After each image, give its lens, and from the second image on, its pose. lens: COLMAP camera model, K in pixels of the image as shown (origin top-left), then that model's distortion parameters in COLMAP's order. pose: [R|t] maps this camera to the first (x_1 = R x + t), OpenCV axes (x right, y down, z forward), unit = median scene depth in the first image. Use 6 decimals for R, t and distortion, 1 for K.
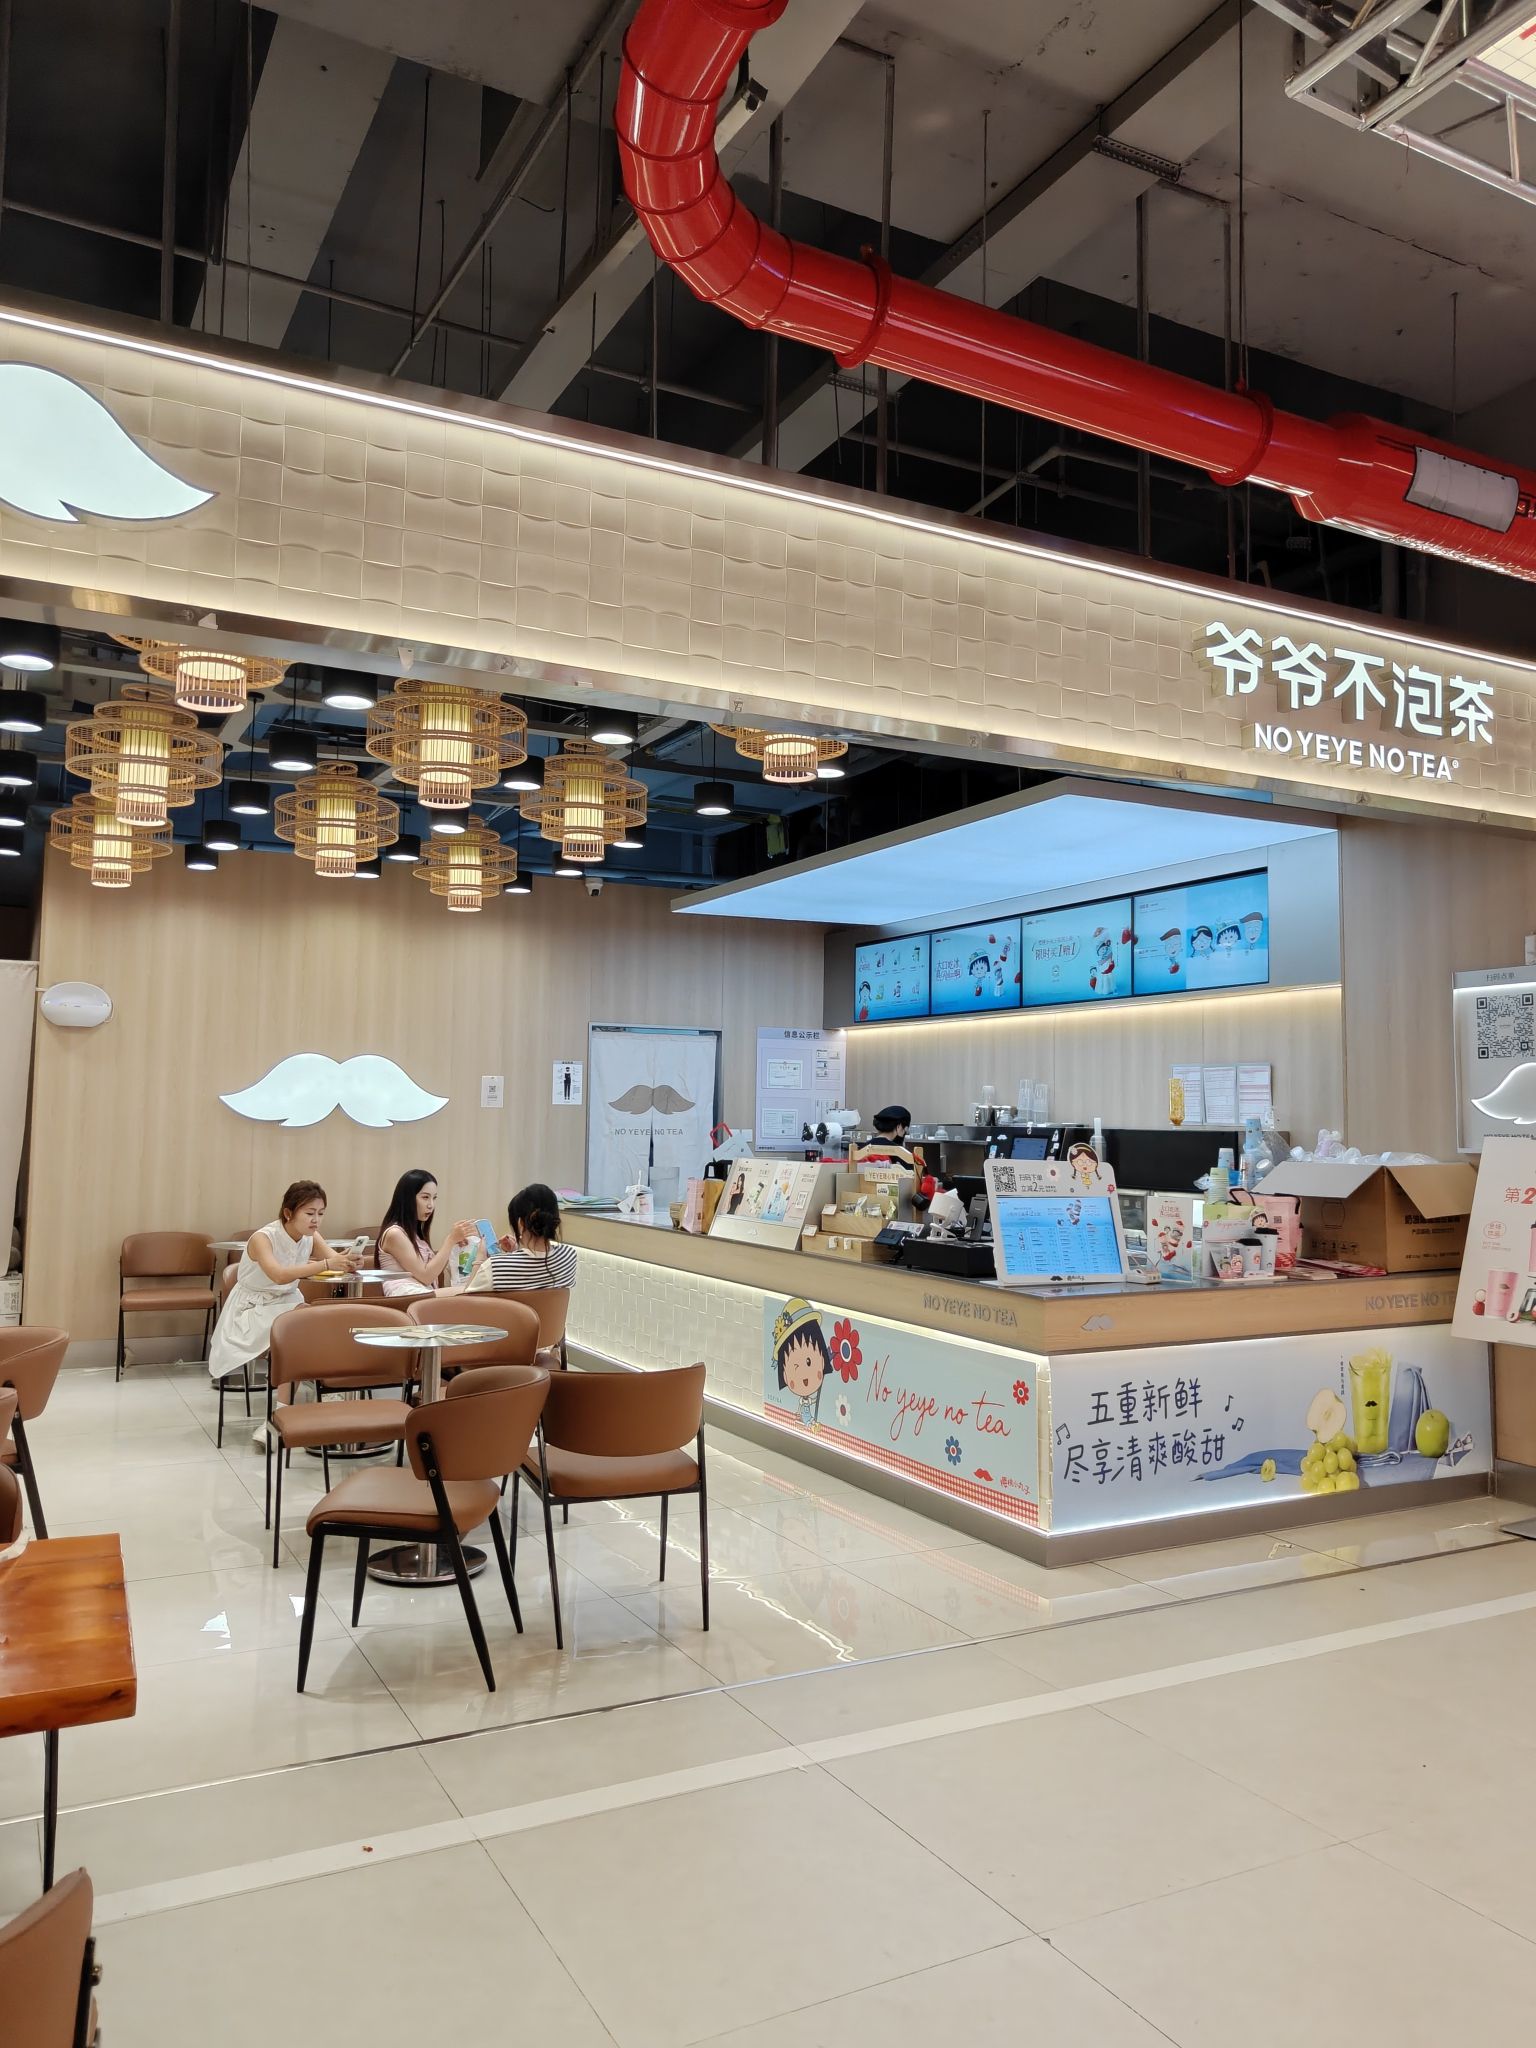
lens RADIAL K [[1506.0, 0, 769.2], [0, 1506.0, 1038.0], [0, 0, 1]] dist [-0.070802, 0.001890]
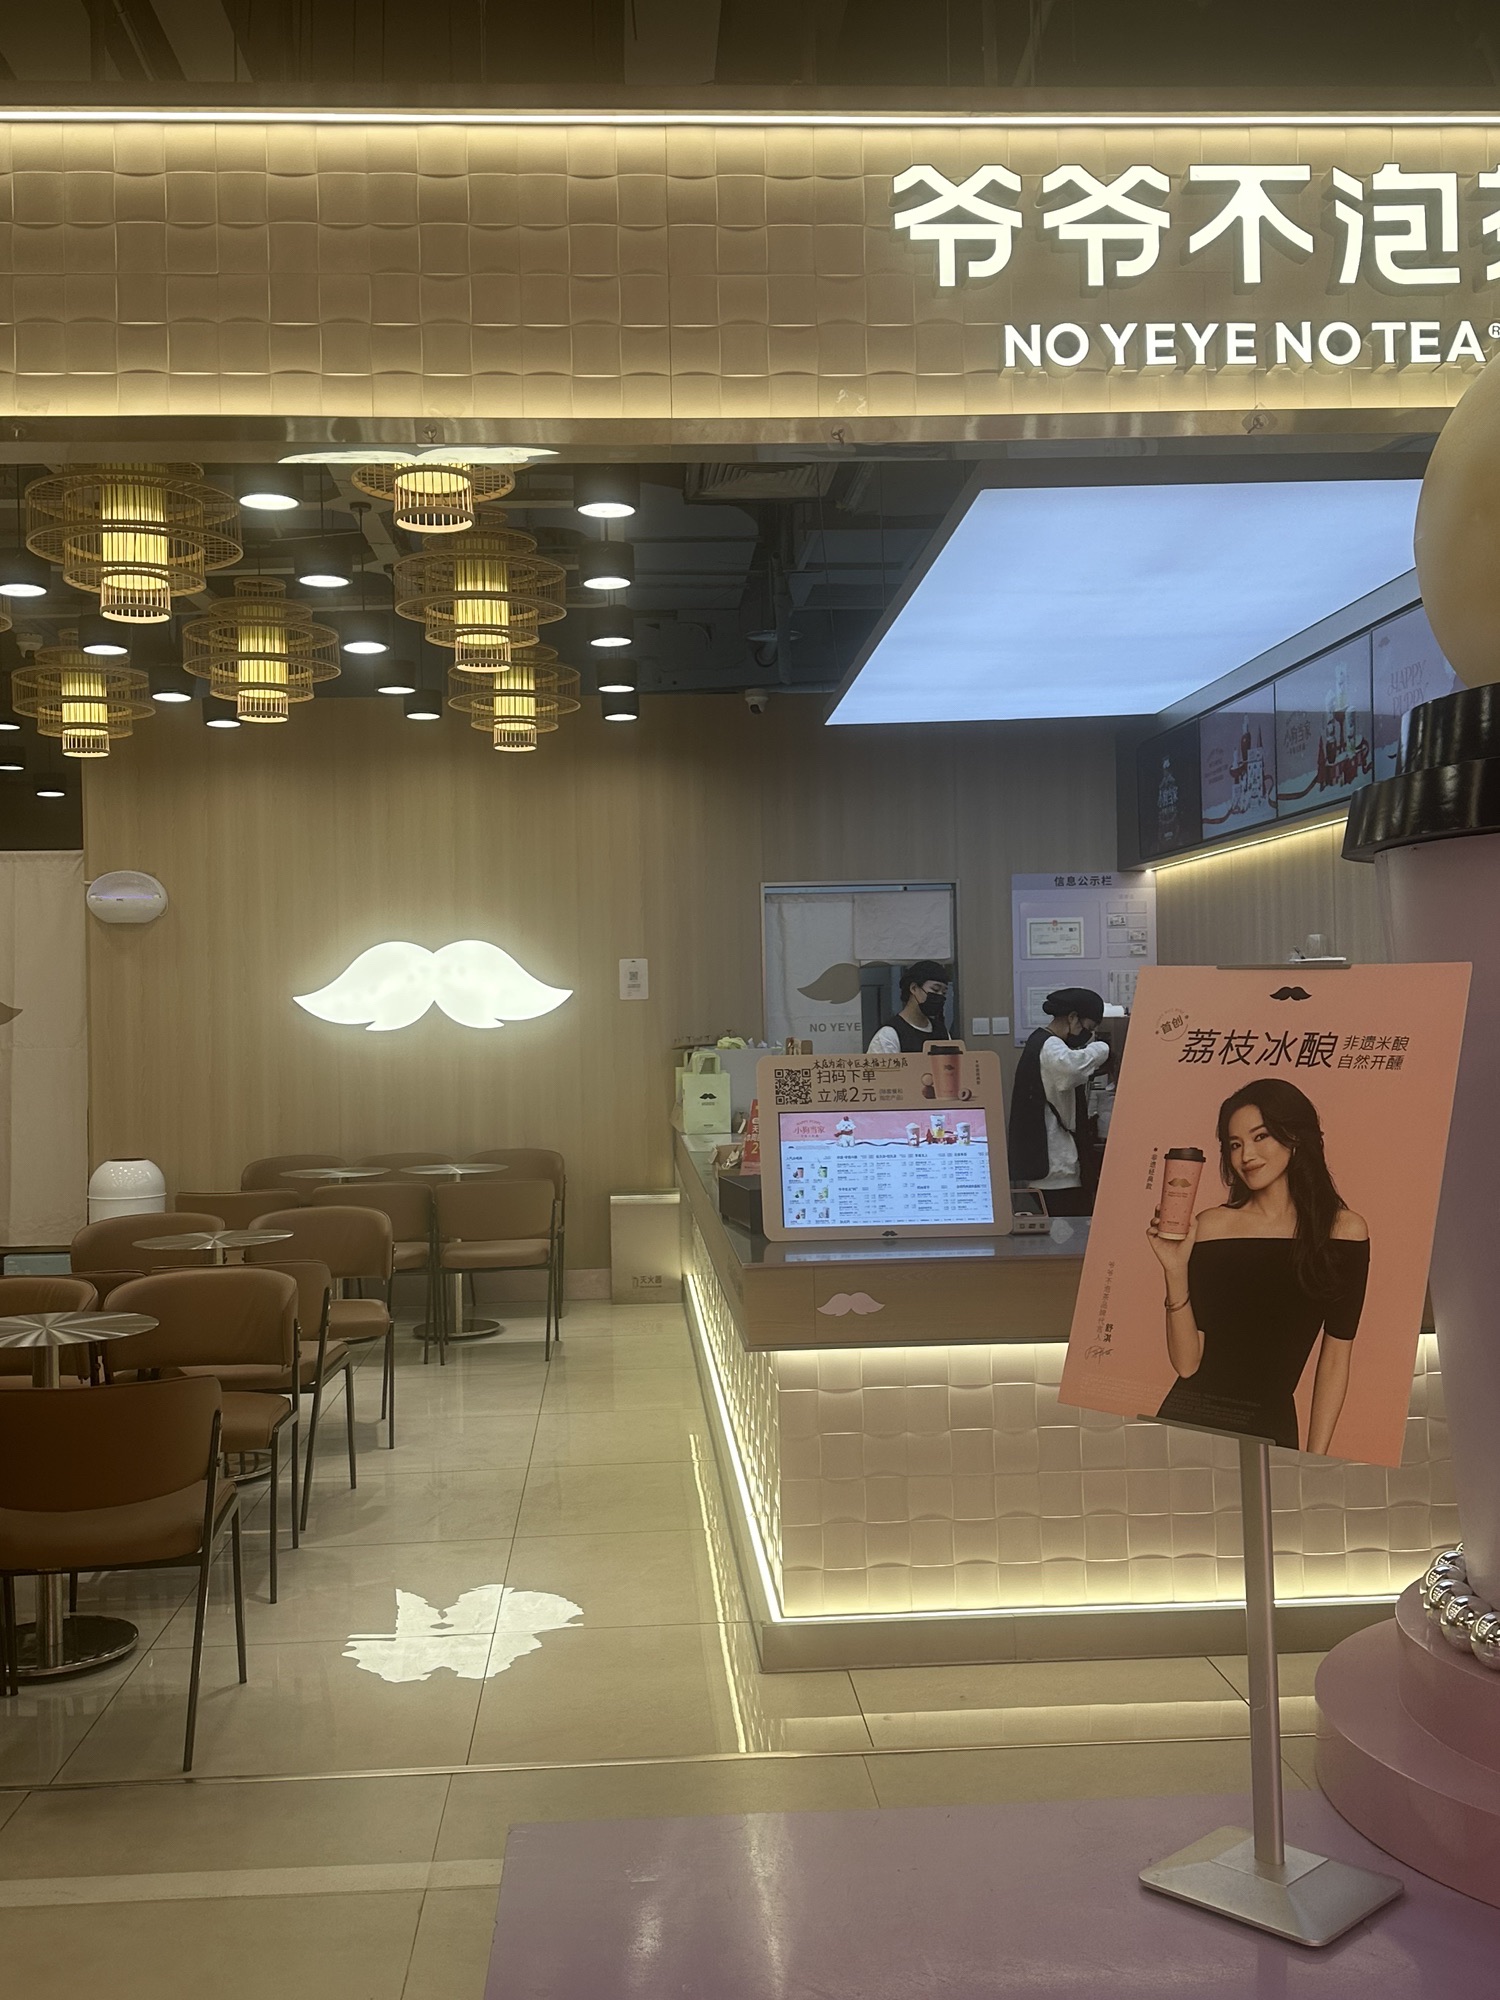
lens RADIAL K [[1896.9, 0, 749.2], [0, 1896.9, 997.6], [0, 0, 1]] dist [-0.024988, 0.000000]
pose [[0.912237, -0.034068, -0.408243, 0.496044], [0.054190, 0.997814, 0.037821, 0.021131], [0.406063, -0.056625, 0.912089, 0.237721]]
